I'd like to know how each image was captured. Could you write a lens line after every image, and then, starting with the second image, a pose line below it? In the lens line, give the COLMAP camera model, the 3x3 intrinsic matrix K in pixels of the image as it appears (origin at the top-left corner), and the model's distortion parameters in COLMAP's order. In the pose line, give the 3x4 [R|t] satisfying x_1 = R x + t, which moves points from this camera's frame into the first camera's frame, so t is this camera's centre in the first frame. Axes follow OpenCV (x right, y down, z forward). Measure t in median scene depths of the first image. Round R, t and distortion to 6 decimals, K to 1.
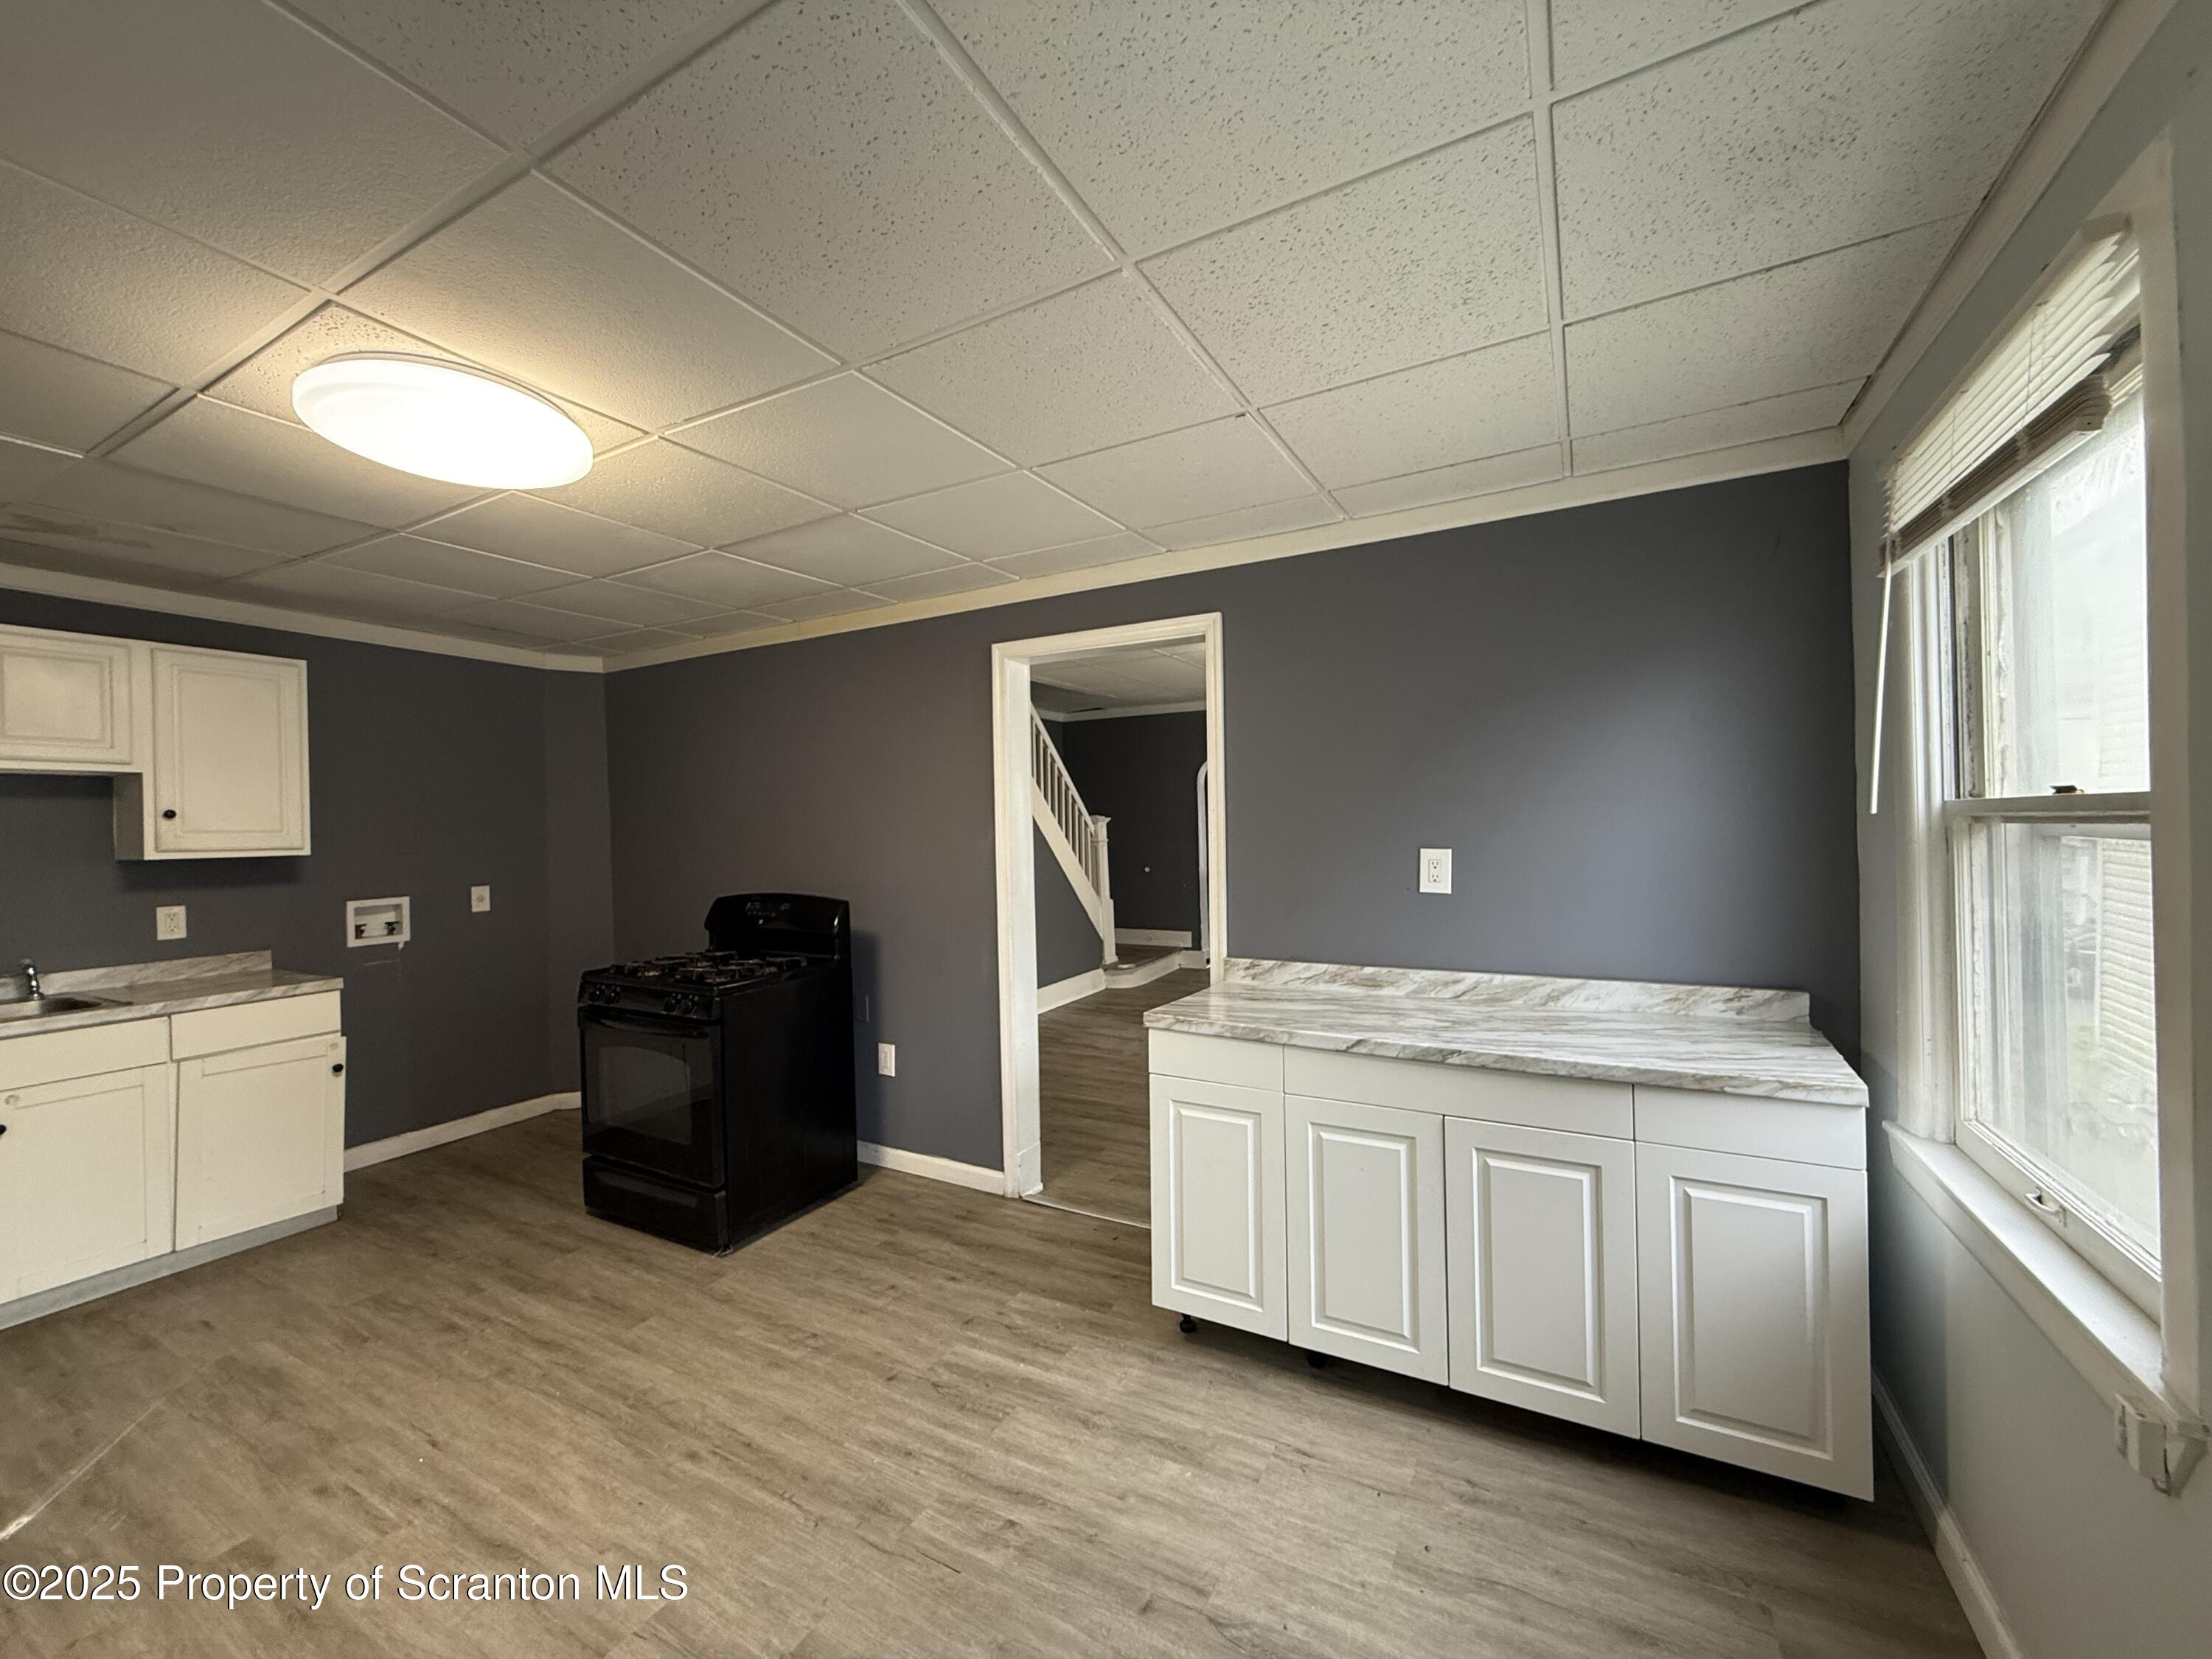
lens RADIAL K [[881.7, 0, 1100.8], [0, 881.7, 827.5], [0, 0, 1]] dist [-0.002104, 0.000527]
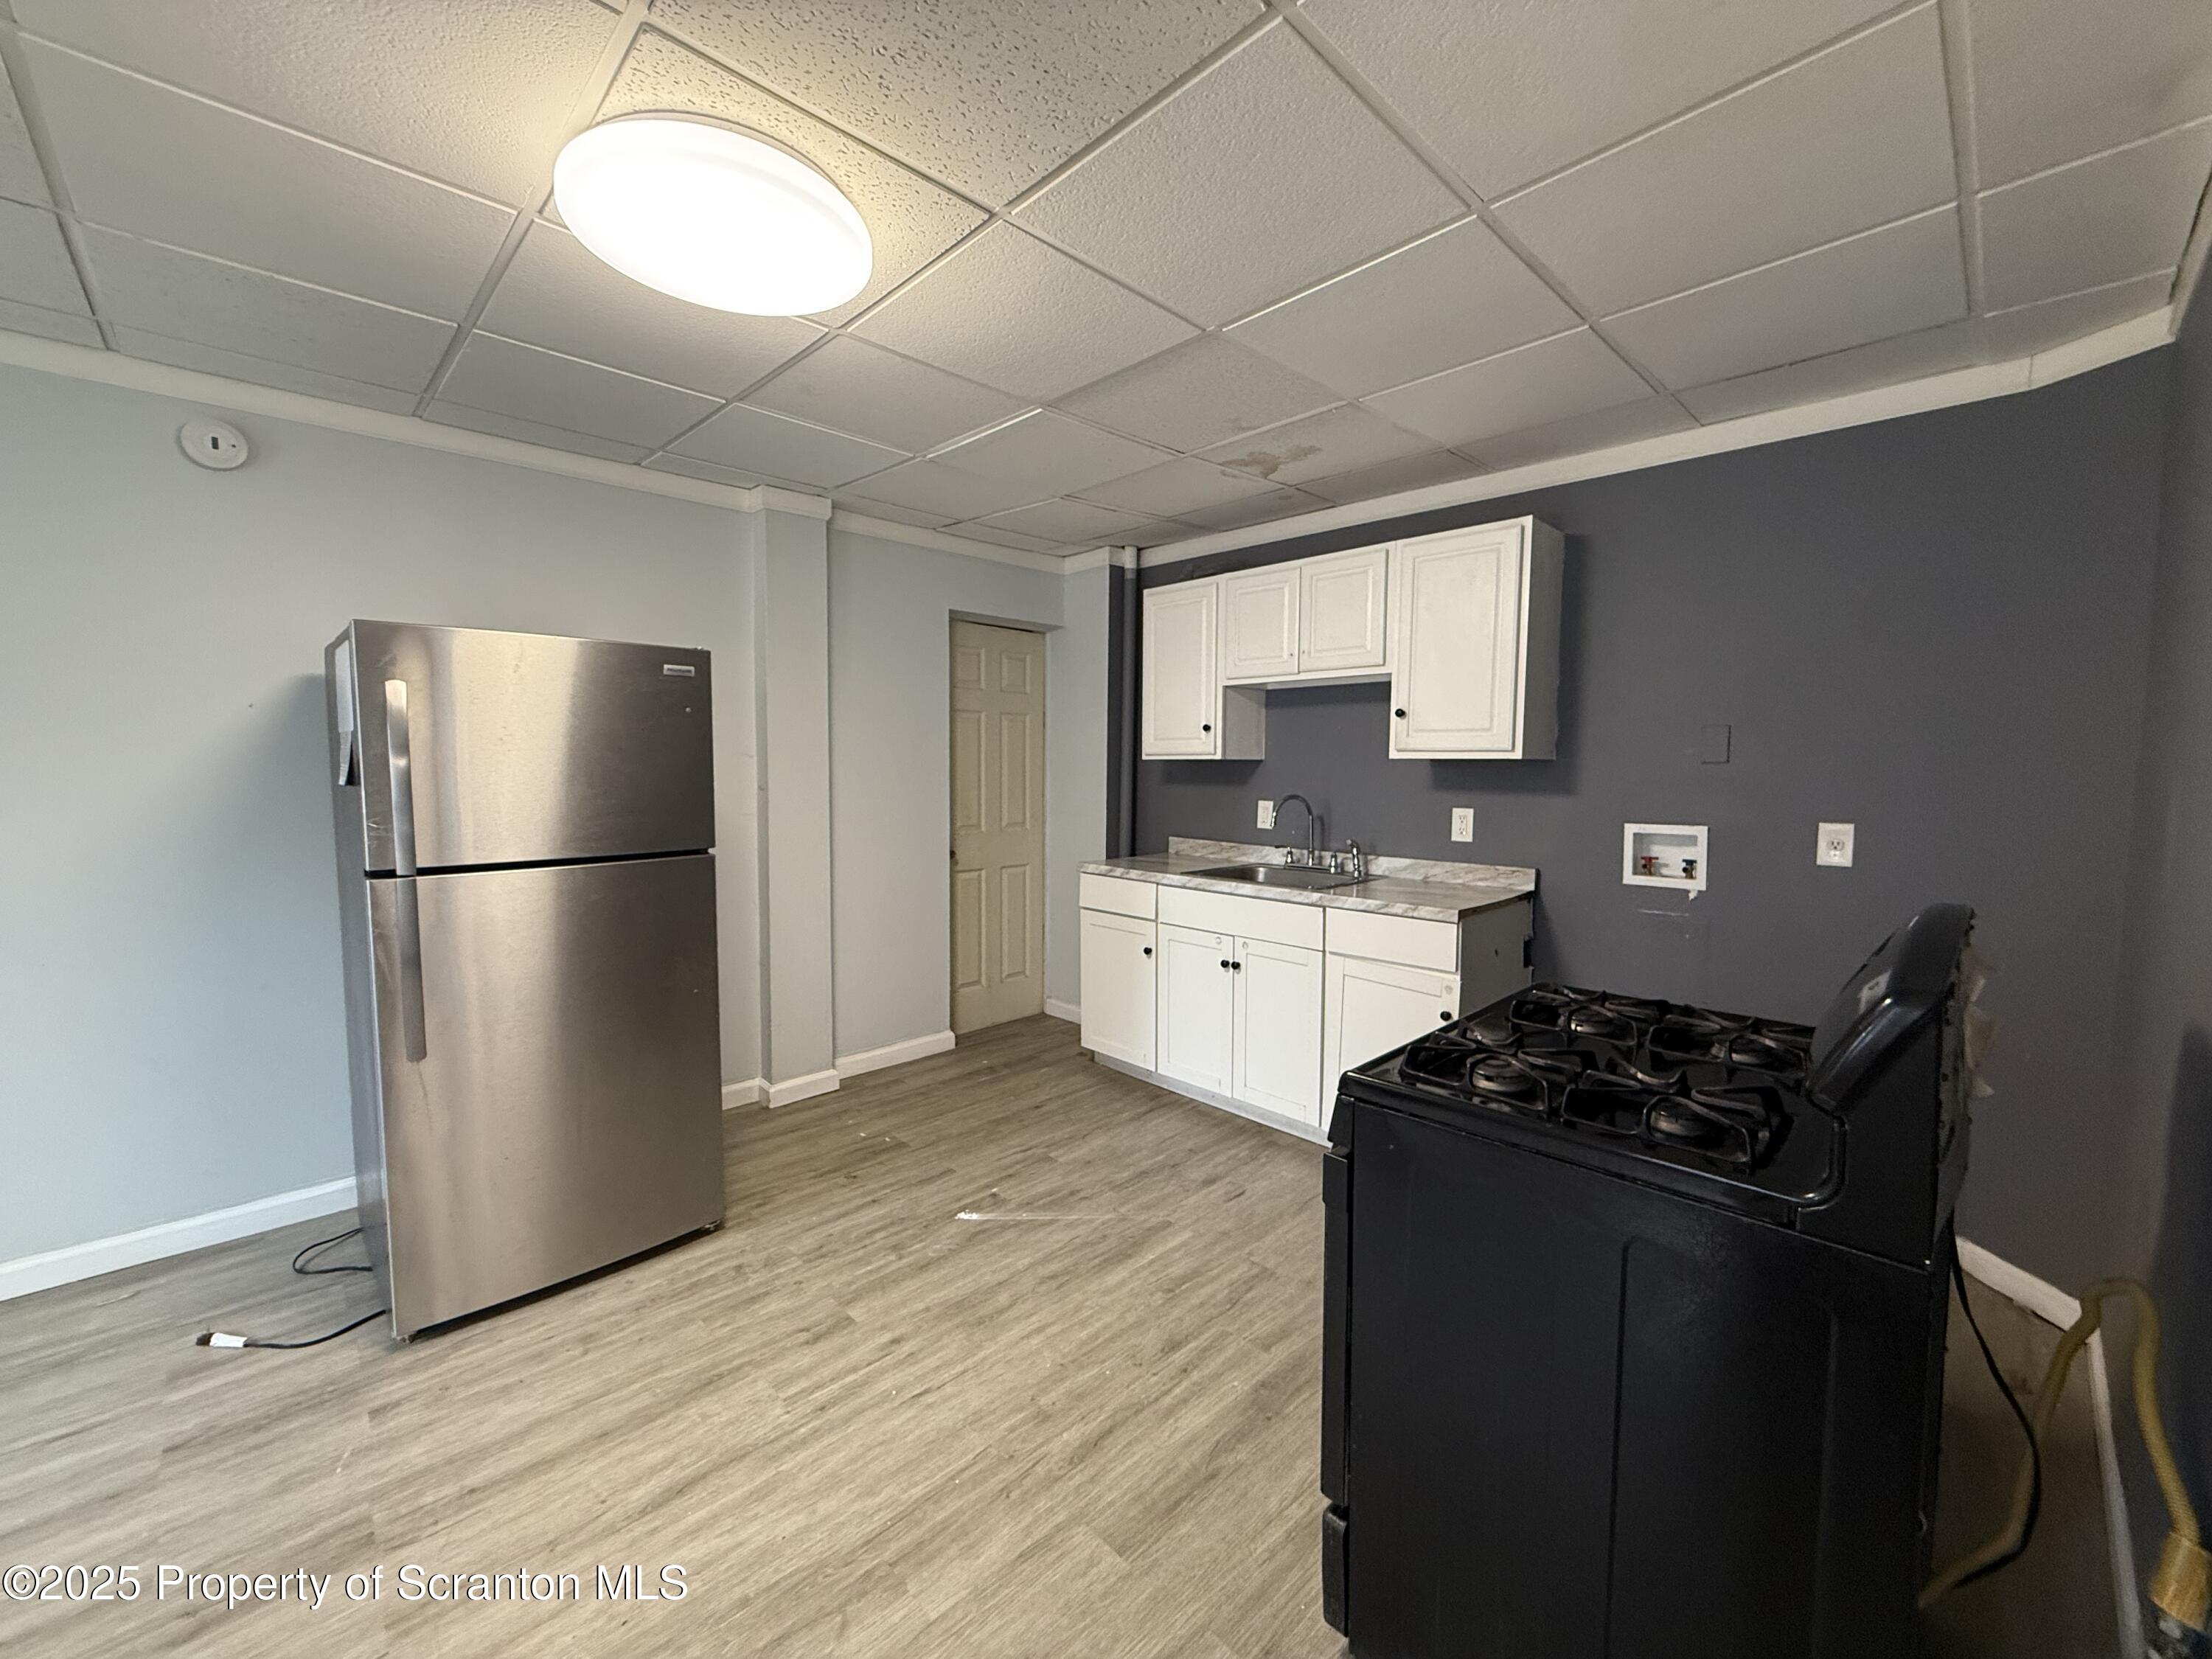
lens RADIAL K [[881.7, 0, 1097.7], [0, 881.7, 826.6], [0, 0, 1]] dist [-0.002104, 0.000527]
pose [[-0.300125, 0.091109, -0.949539, 0.001834], [0.000871, 0.995454, 0.095239, 0.021244], [0.953899, 0.027757, -0.298840, 1.181870]]
